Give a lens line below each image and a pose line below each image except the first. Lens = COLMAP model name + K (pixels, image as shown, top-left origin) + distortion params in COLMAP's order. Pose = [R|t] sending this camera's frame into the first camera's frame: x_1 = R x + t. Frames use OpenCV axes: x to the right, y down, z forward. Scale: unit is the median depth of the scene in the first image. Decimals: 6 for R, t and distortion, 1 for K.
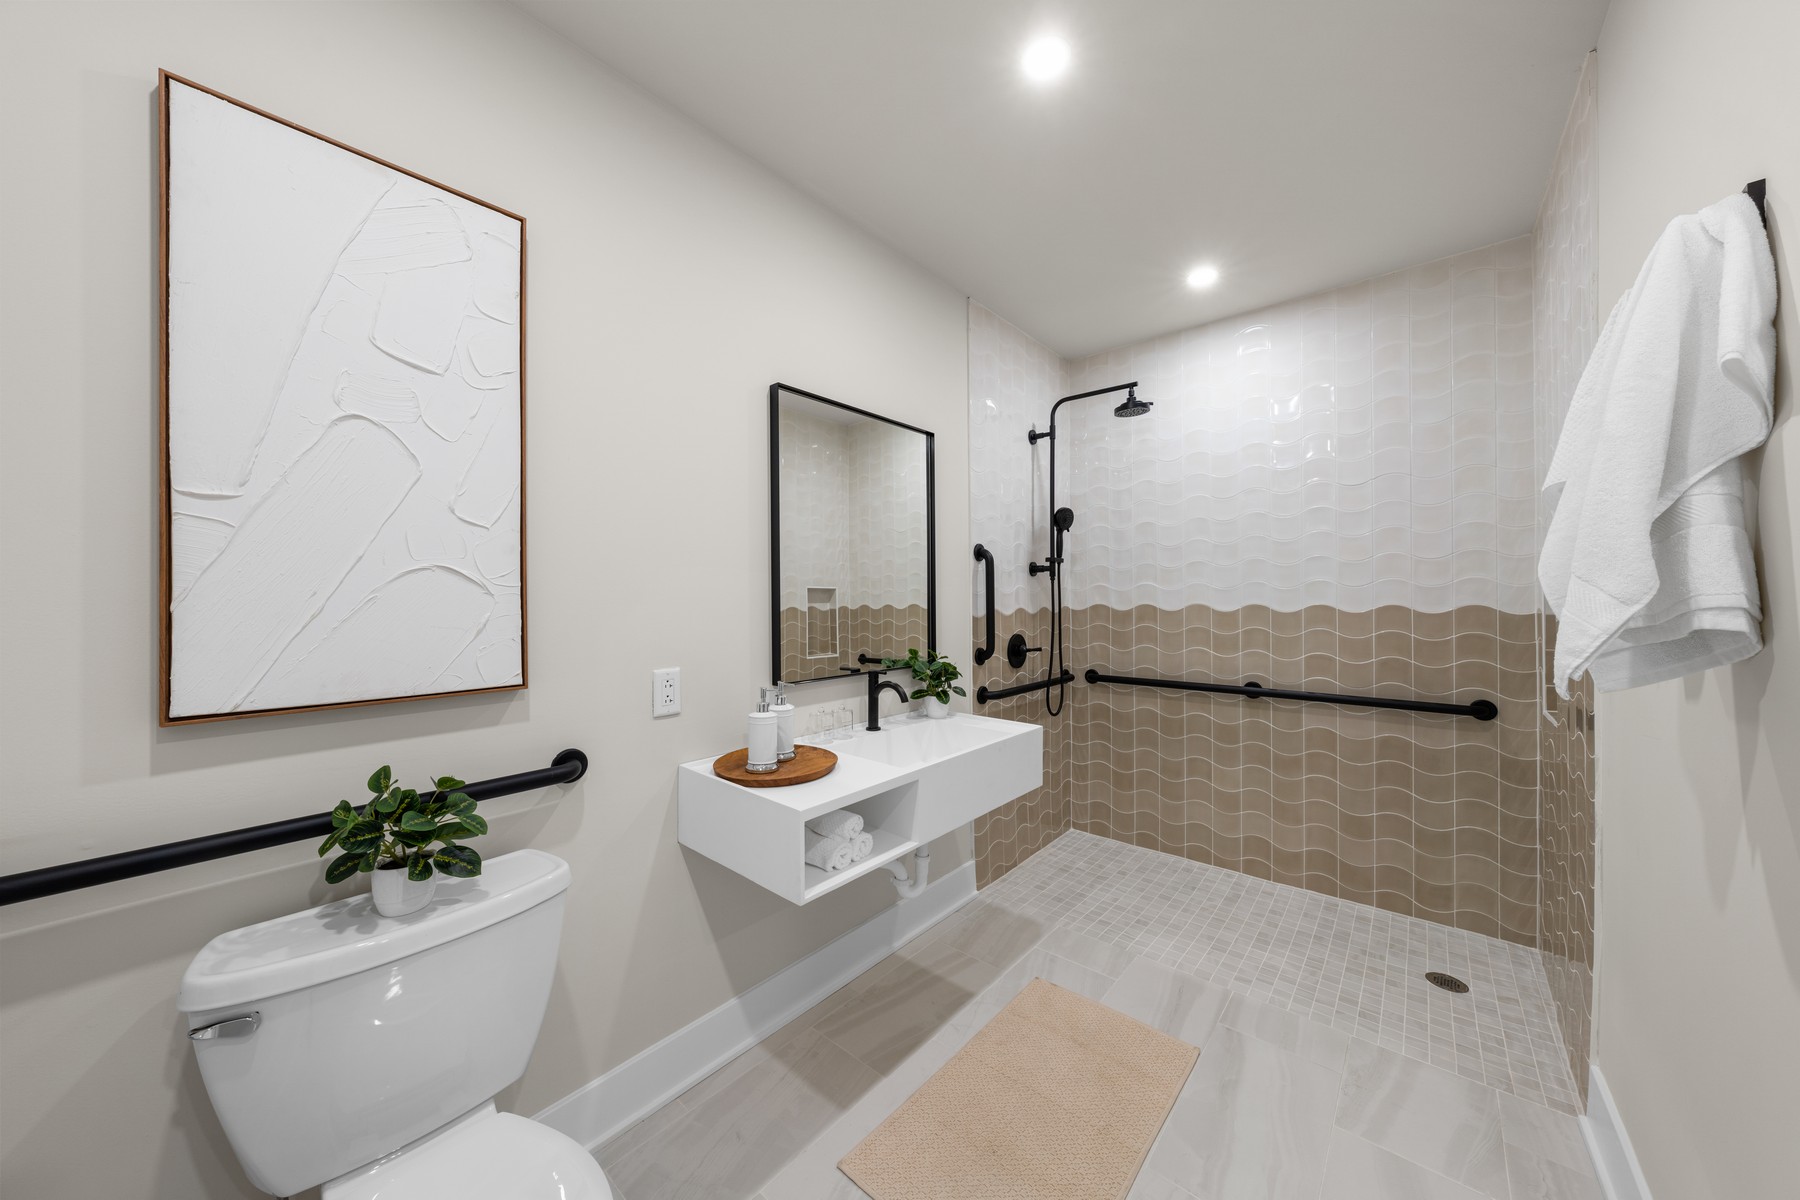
lens RADIAL K [[608.1, 0, 912.1], [0, 608.1, 598.9], [0, 0, 1]] dist [-0.001570, 0.000039]
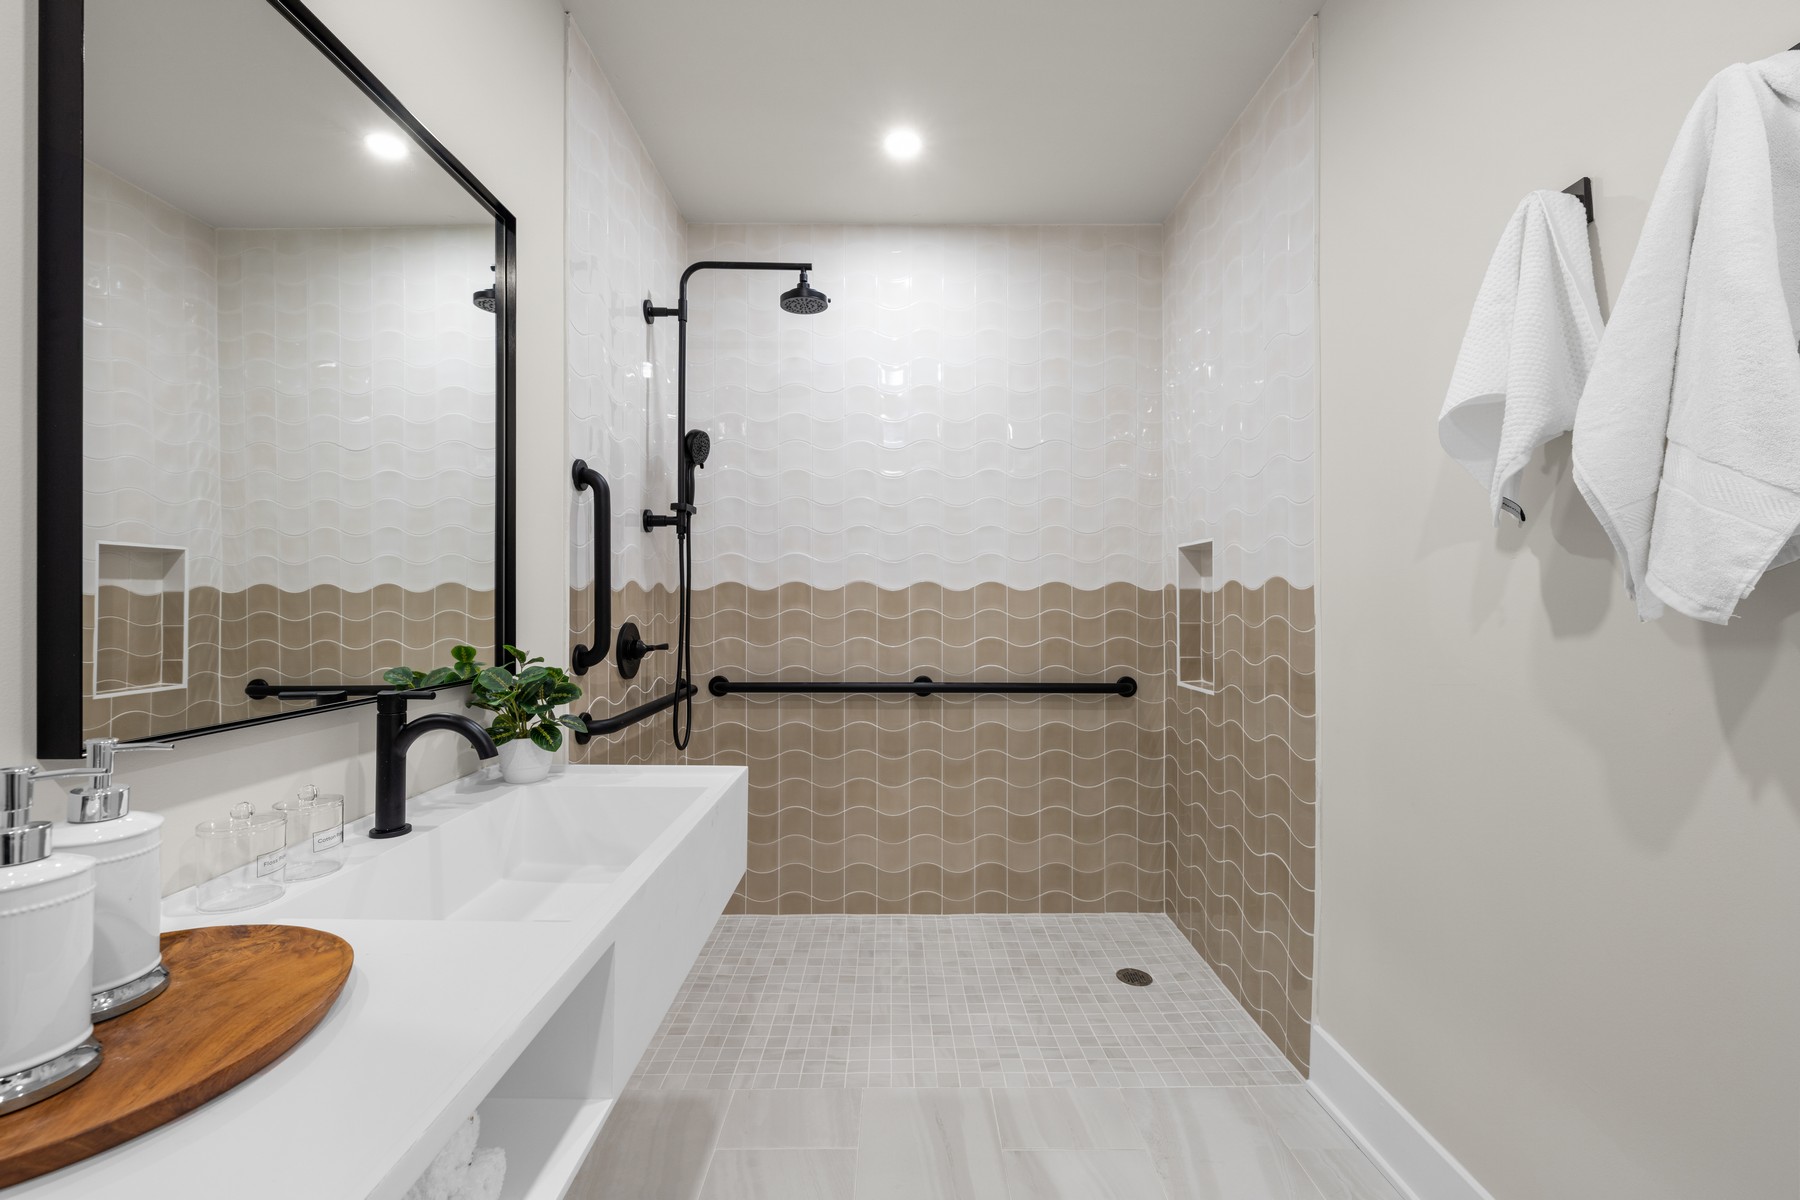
lens RADIAL K [[705.6, 0, 888.9], [0, 705.6, 601.1], [0, 0, 1]] dist [0.001300, -0.000467]
pose [[0.762491, 0.006491, 0.646966, -0.094805], [-0.000812, 0.999958, -0.009075, 0.046210], [-0.646998, 0.006395, 0.762465, 0.319671]]
